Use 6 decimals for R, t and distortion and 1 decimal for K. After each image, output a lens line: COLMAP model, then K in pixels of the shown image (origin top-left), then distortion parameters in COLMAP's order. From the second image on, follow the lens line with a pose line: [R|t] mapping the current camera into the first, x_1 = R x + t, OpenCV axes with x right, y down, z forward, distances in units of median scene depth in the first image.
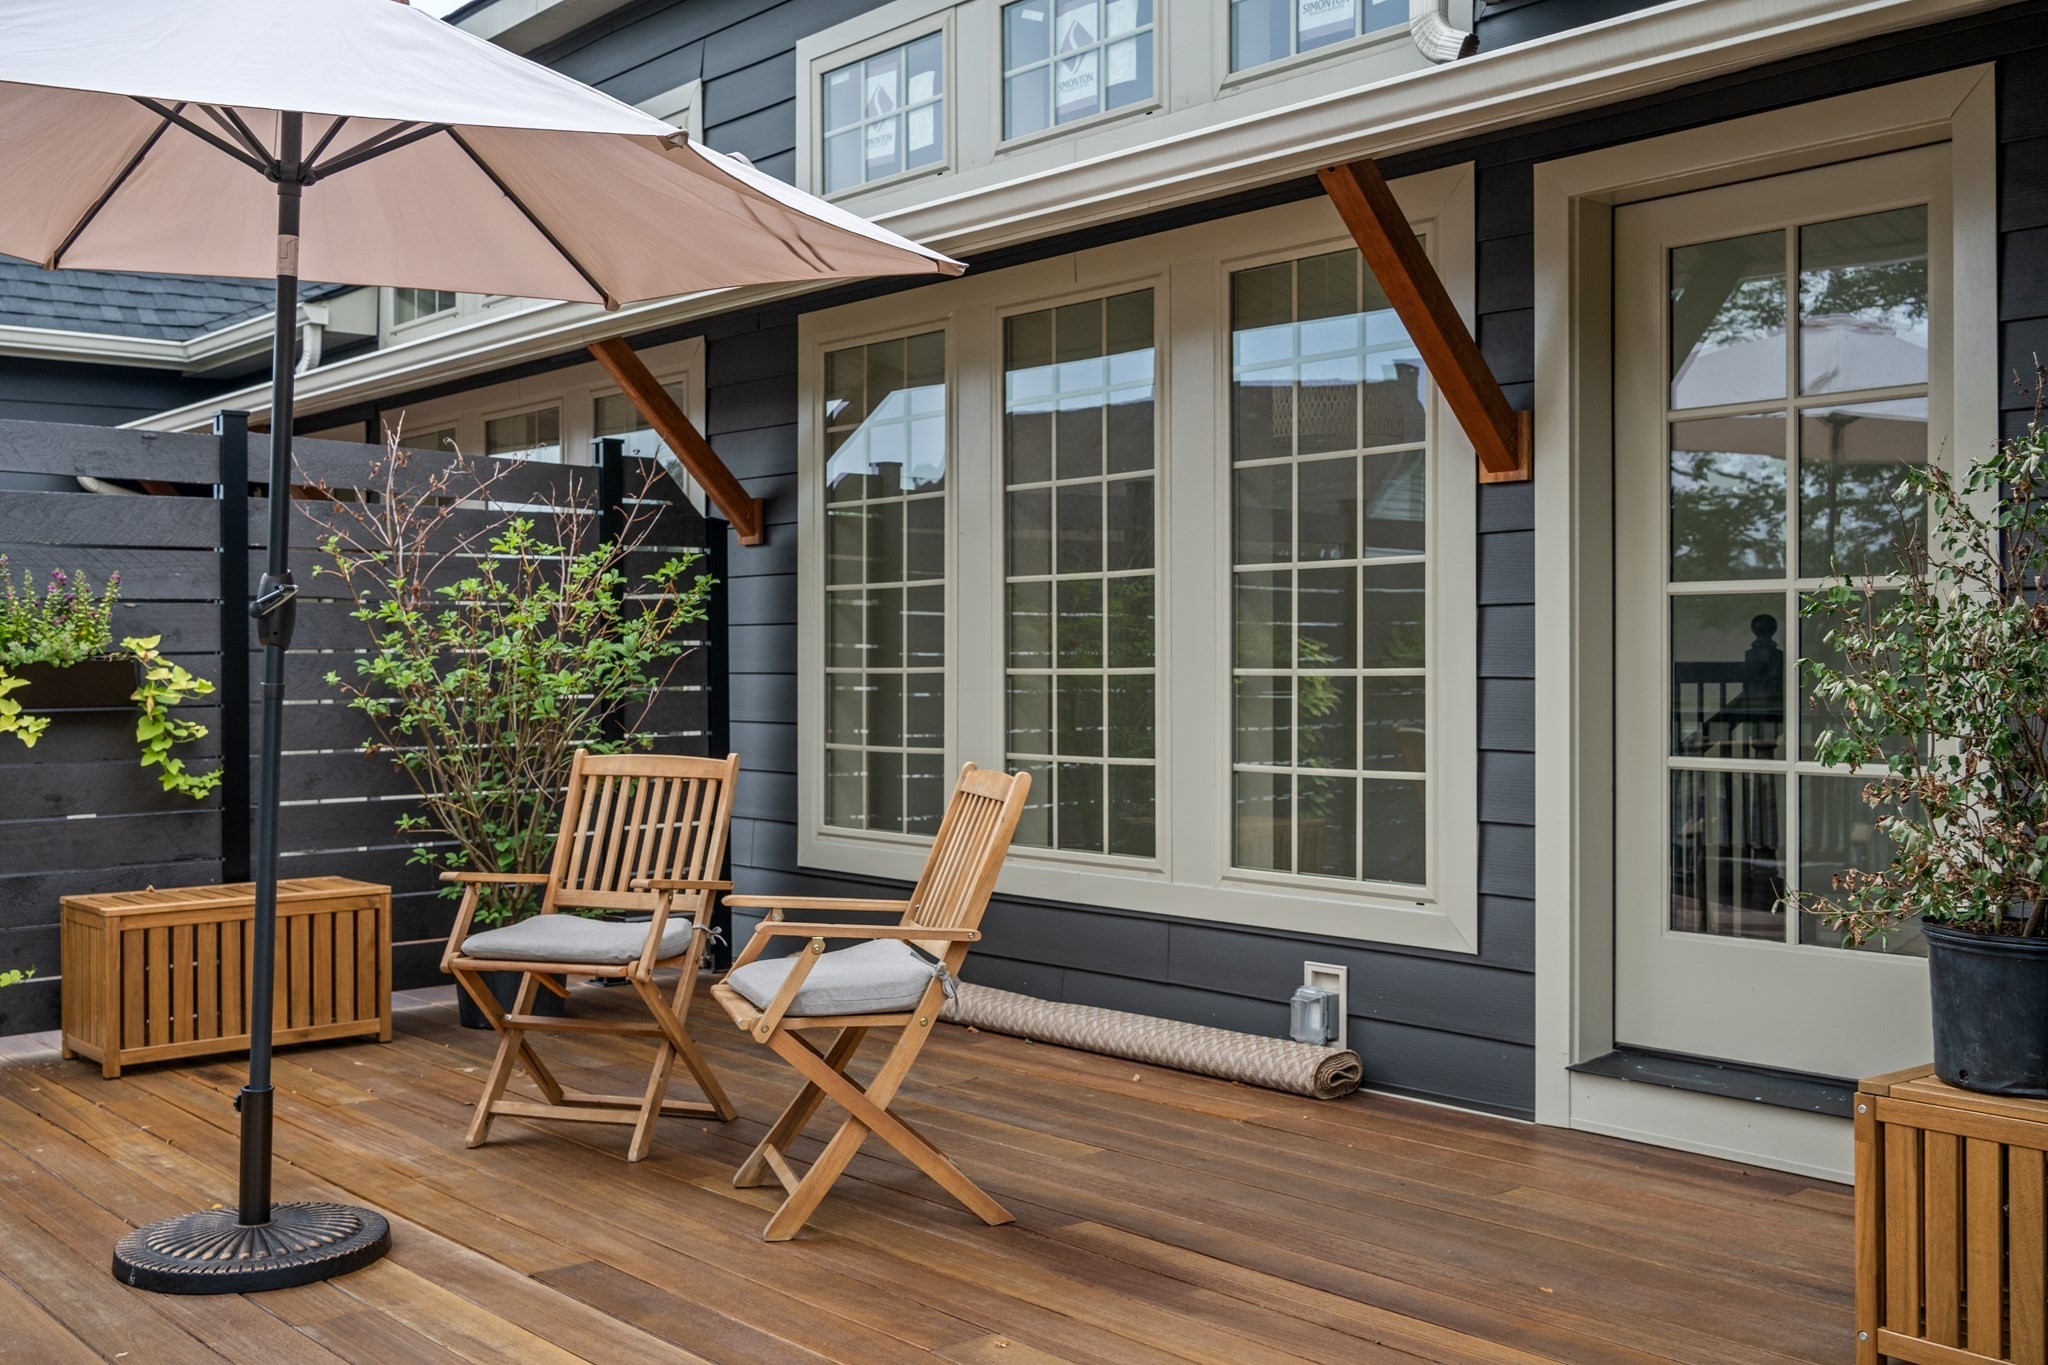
lens RADIAL K [[2080.2, 0, 1017.1], [0, 2080.2, 672.0], [0, 0, 1]] dist [-0.002033, 0.000000]
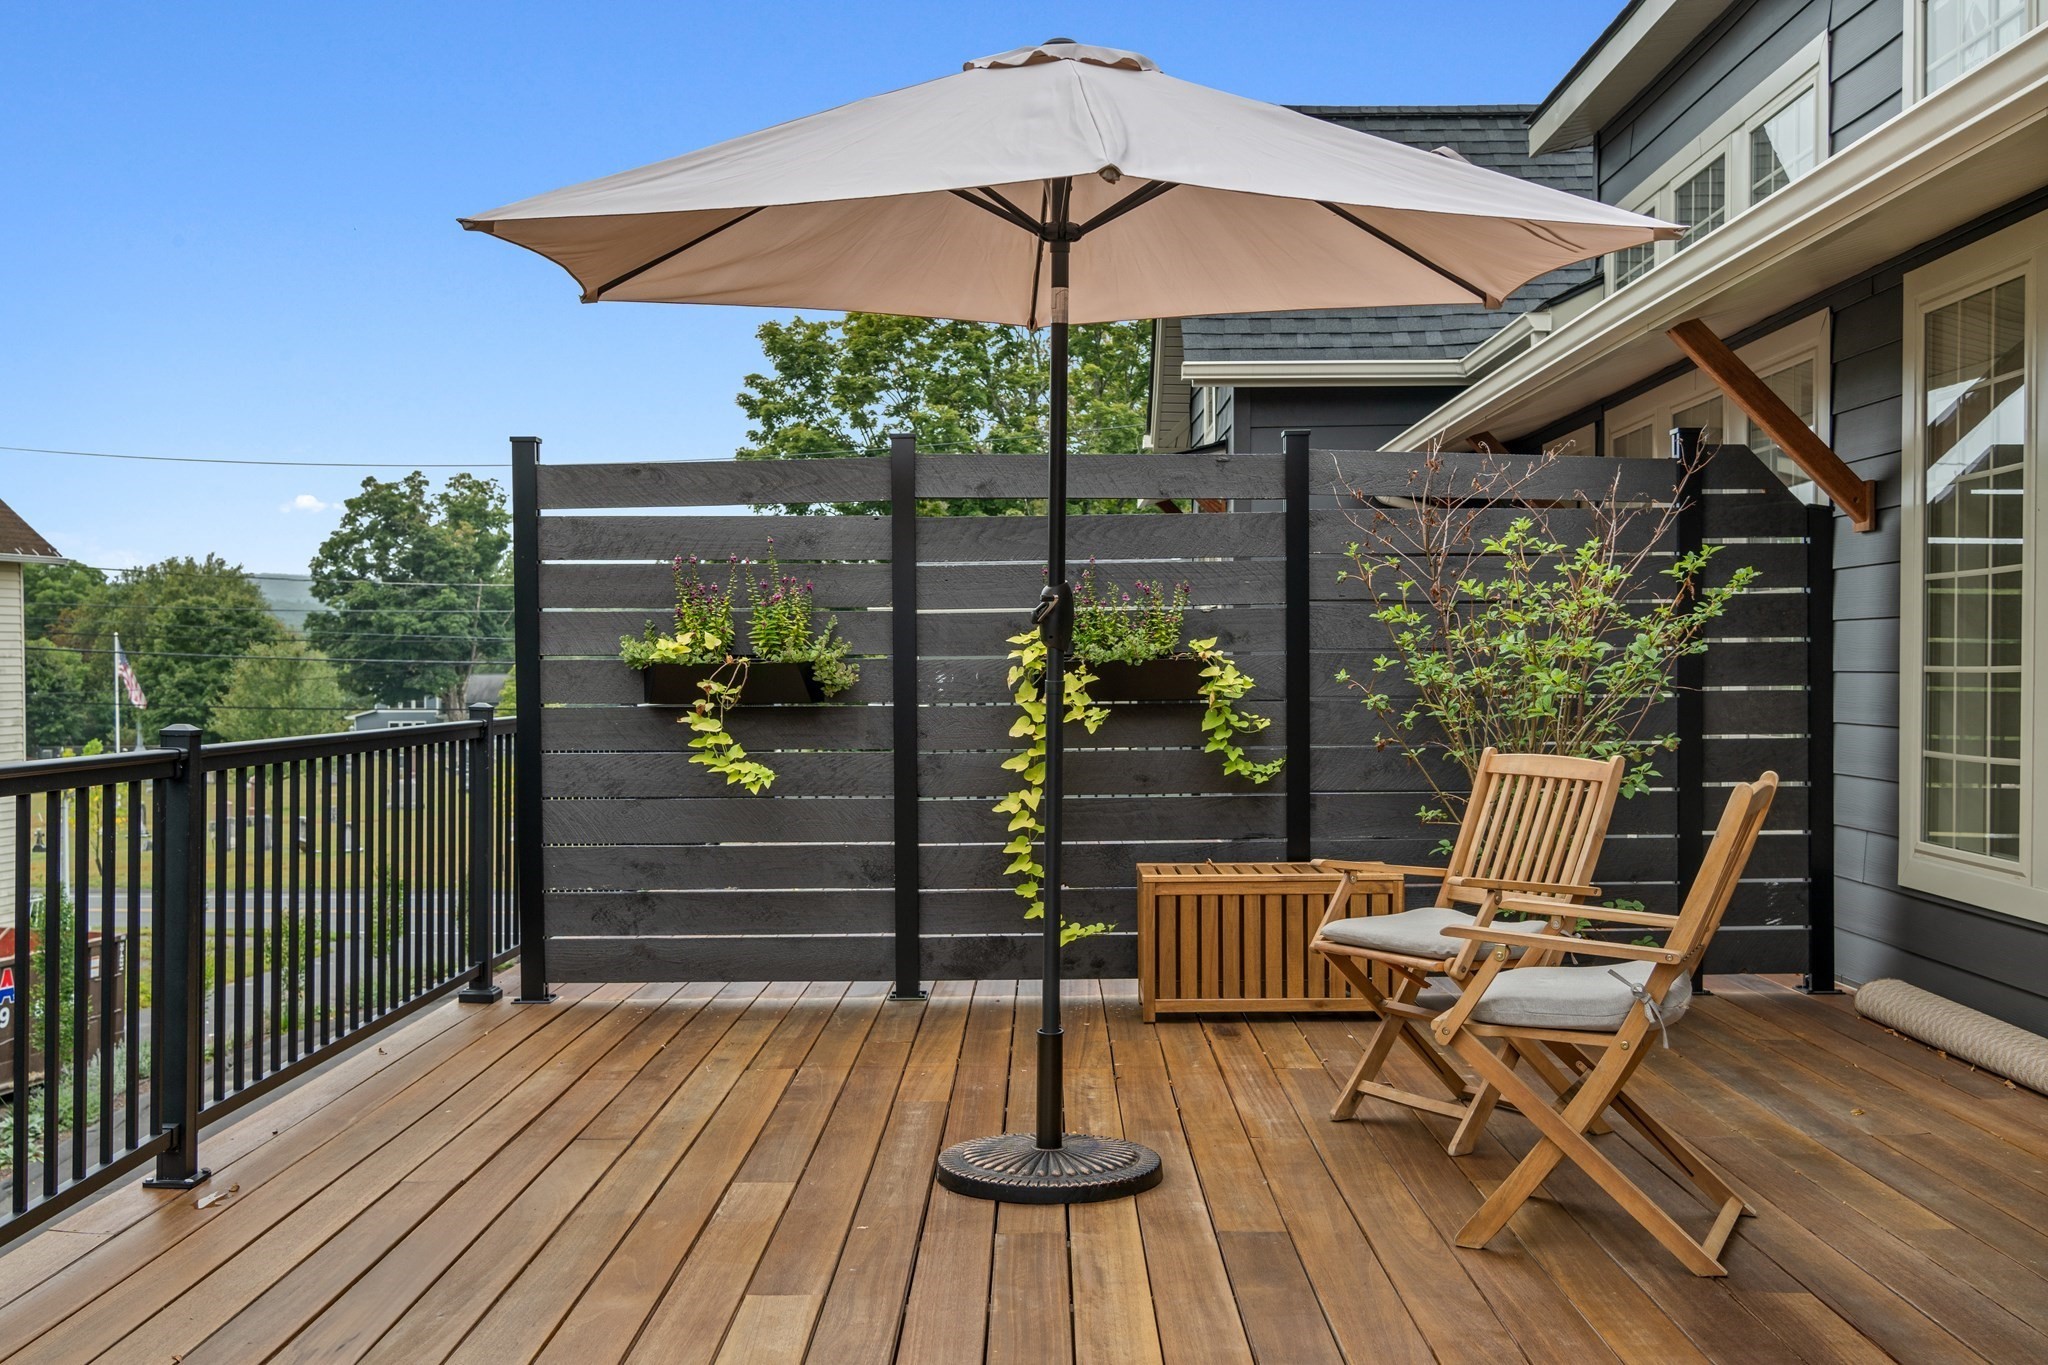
lens RADIAL K [[2080.2, 0, 985.6], [0, 2080.2, 697.1], [0, 0, 1]] dist [-0.002033, 0.000000]
pose [[0.751908, 0.010424, -0.659186, 0.237198], [-0.001322, 0.999897, 0.014303, -0.001074], [0.659267, -0.009883, 0.751844, 0.072569]]
